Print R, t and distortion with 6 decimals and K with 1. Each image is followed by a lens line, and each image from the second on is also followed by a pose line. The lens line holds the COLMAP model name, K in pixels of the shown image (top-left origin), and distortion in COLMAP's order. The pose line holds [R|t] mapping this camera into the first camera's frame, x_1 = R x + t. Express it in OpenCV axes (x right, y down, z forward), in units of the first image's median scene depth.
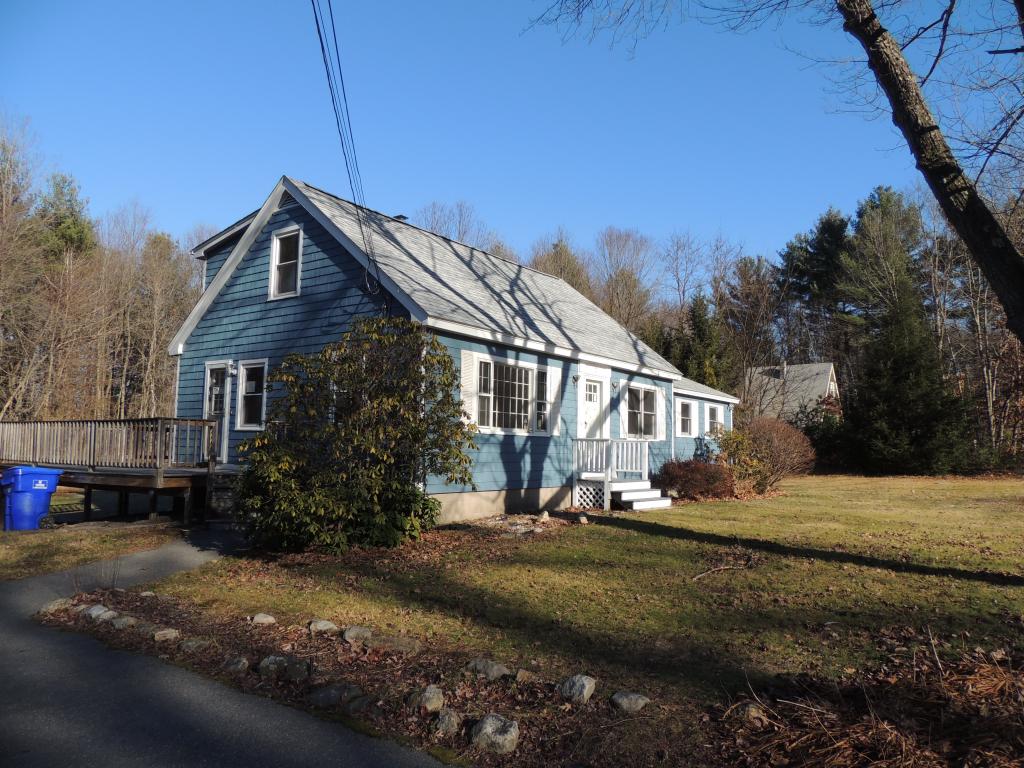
lens RADIAL K [[722.5, 0, 506.9], [0, 722.5, 382.3], [0, 0, 1]] dist [-0.022735, 0.000910]
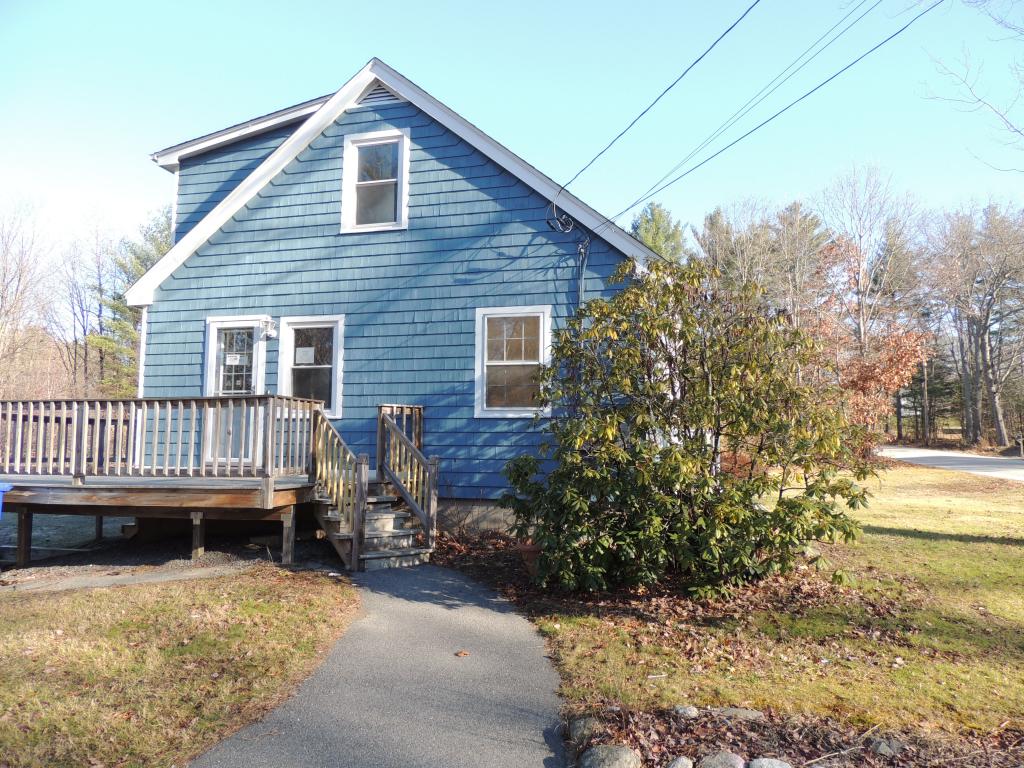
lens RADIAL K [[722.5, 0, 514.8], [0, 722.5, 387.6], [0, 0, 1]] dist [-0.022735, 0.000910]
pose [[0.931475, 0.020626, 0.363221, -0.424810], [-0.025815, 0.999622, 0.009435, 0.025797], [-0.362889, -0.018165, 0.931655, 0.283848]]
